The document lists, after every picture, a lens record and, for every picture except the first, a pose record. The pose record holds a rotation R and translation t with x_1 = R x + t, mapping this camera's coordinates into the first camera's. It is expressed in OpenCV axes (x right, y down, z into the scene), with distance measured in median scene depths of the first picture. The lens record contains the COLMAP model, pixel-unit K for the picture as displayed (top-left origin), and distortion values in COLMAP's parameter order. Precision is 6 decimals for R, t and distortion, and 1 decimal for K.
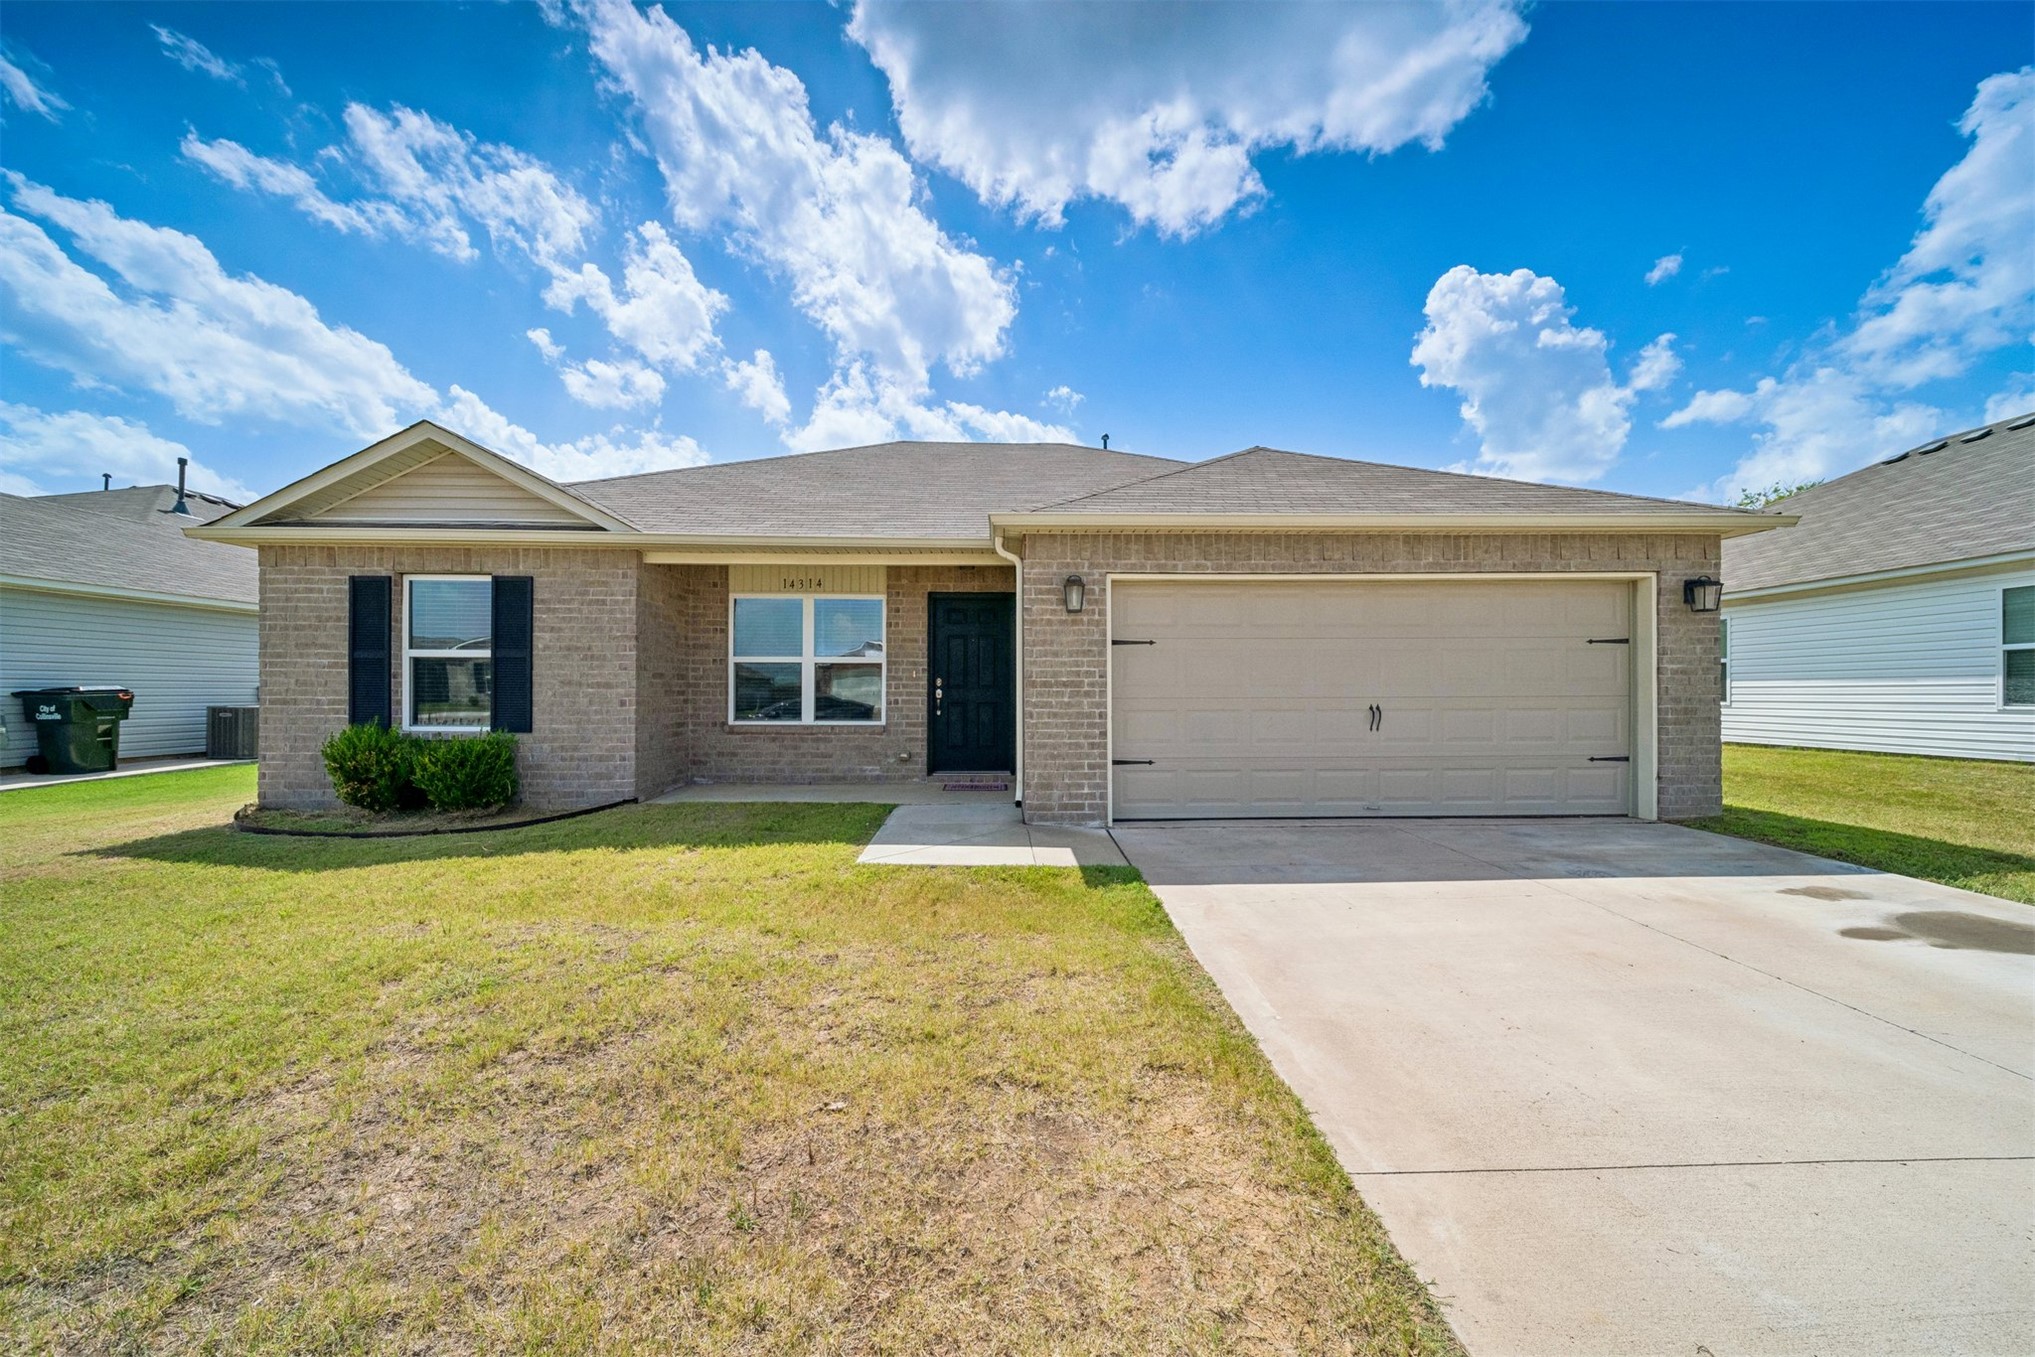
lens RADIAL K [[718.3, 0, 1022.3], [0, 718.3, 679.3], [0, 0, 1]] dist [0.005822, 0.000028]
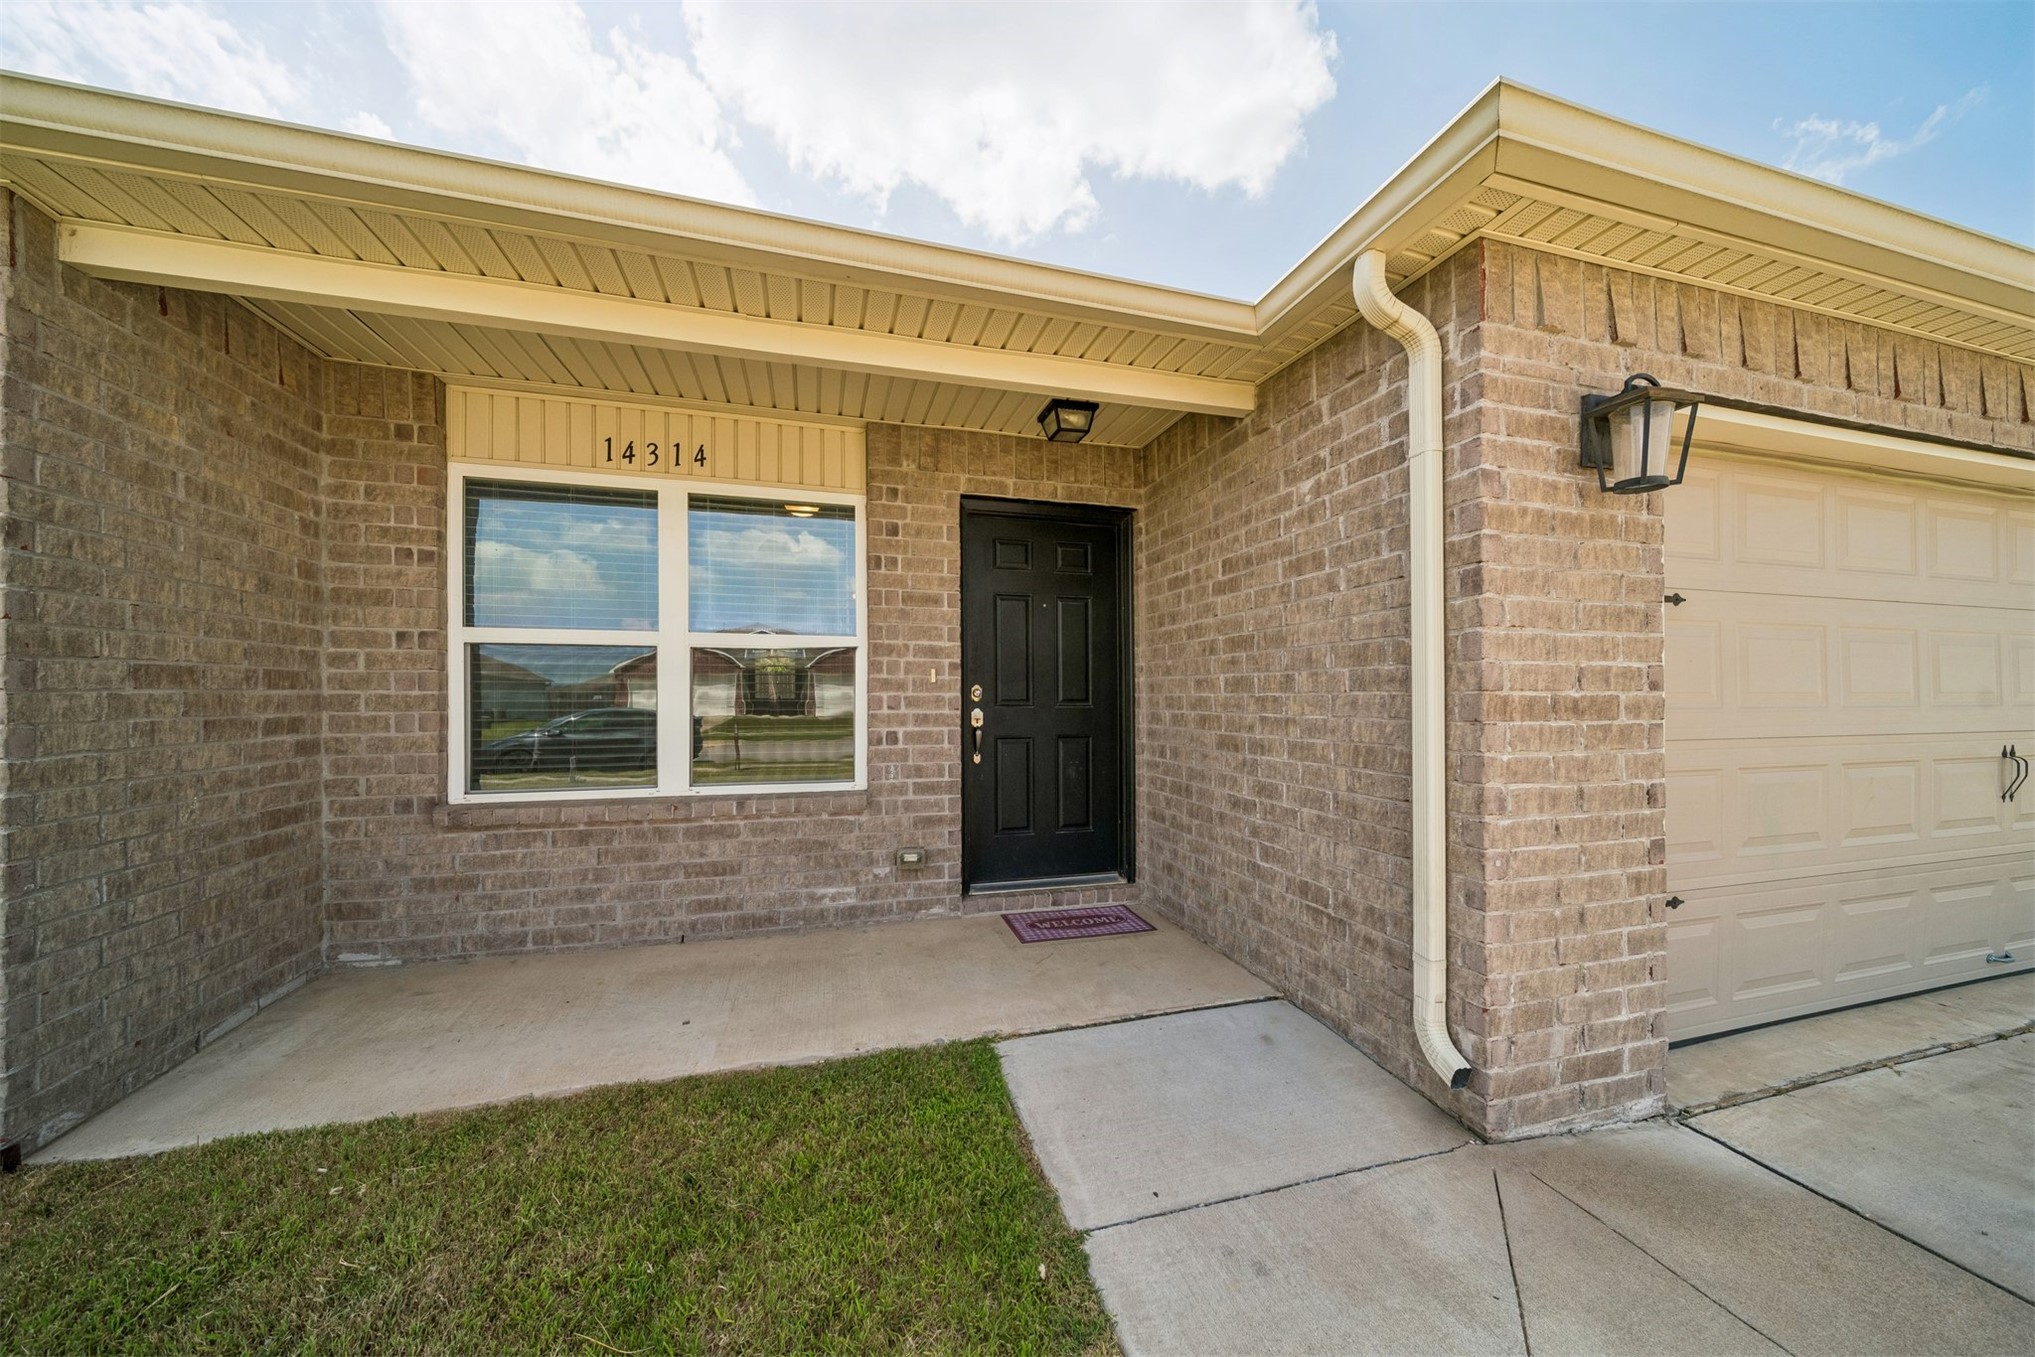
lens RADIAL K [[718.3, 0, 1021.7], [0, 718.3, 694.6], [0, 0, 1]] dist [0.005822, 0.000028]
pose [[0.968308, -0.000144, 0.249758, -0.209257], [-0.004194, 0.999849, 0.016835, -0.002956], [-0.249723, -0.017349, 0.968162, 0.553313]]
